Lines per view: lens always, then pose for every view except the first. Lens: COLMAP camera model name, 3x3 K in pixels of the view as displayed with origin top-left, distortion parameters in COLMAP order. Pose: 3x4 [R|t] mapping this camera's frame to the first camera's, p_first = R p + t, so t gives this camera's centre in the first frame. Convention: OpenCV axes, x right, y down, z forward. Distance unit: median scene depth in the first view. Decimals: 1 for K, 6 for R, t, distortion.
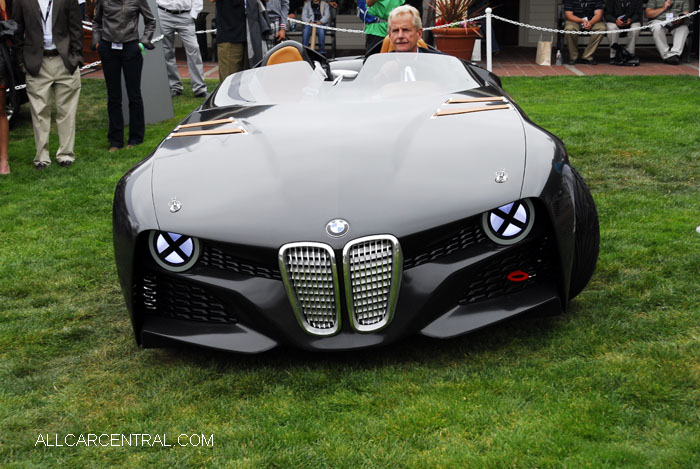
lens RADIAL K [[1224.1, 0, 348.2], [0, 1224.1, 234.8], [0, 0, 1]] dist [0.012190, 0.000000]
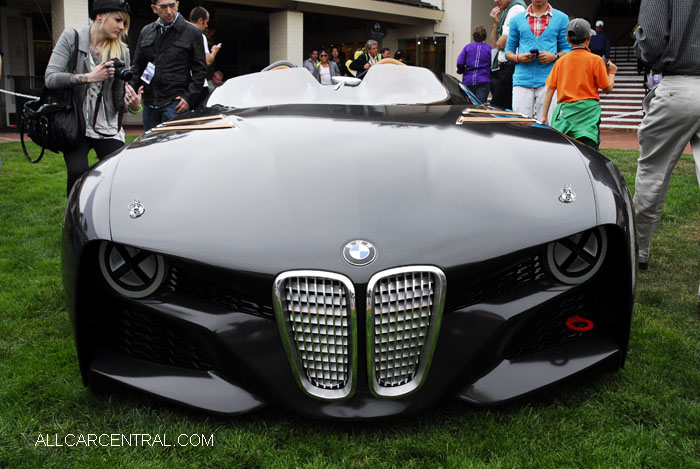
lens RADIAL K [[689.0, 0, 356.0], [0, 689.0, 234.5], [0, 0, 1]] dist [-0.062493, 0.000000]
pose [[0.994567, 0.052364, 0.089967, -0.046591], [-0.051480, 0.998601, -0.012115, -0.010826], [-0.090475, 0.007417, 0.995871, 0.599352]]
